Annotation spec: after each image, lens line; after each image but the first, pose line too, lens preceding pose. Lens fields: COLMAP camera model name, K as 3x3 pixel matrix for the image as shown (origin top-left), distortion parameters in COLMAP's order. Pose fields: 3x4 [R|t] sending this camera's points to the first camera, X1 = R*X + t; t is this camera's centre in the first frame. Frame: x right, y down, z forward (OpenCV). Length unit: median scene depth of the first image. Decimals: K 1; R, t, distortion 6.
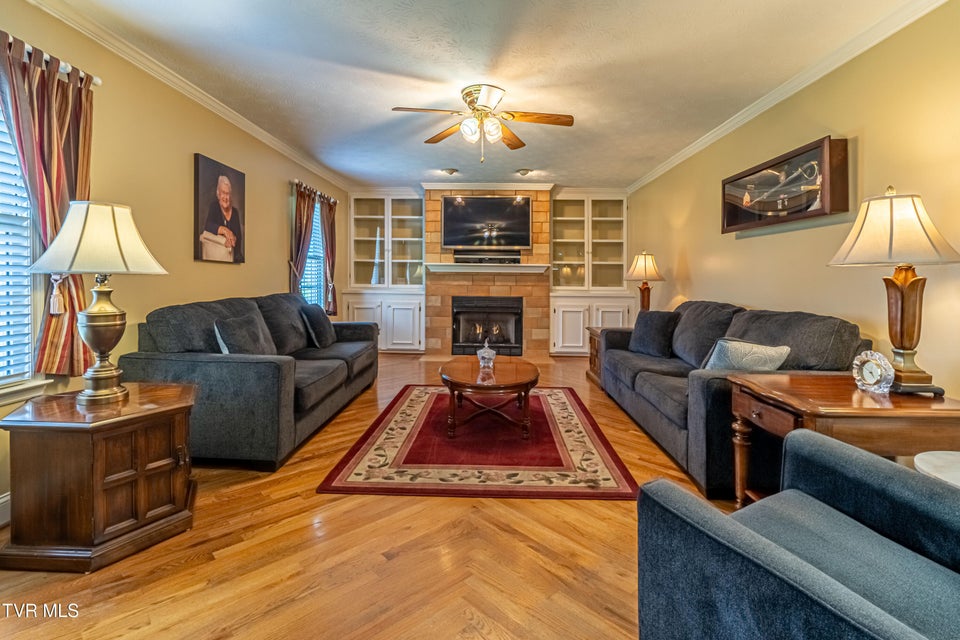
lens RADIAL K [[448.7, 0, 481.1], [0, 448.7, 278.1], [0, 0, 1]] dist [-0.002357, -0.000301]
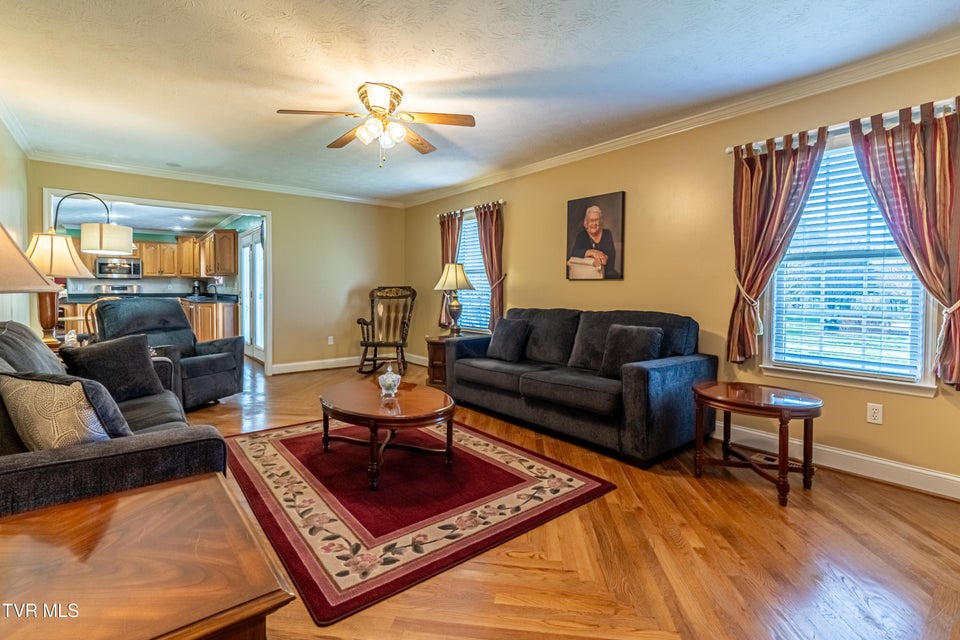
lens RADIAL K [[430.9, 0, 468.4], [0, 430.9, 323.7], [0, 0, 1]] dist [-0.001821, -0.000102]
pose [[-0.768062, 0.028539, -0.639740, 0.409181], [-0.020831, 0.997364, 0.069502, 0.007753], [0.640037, 0.066708, -0.765443, 1.697892]]
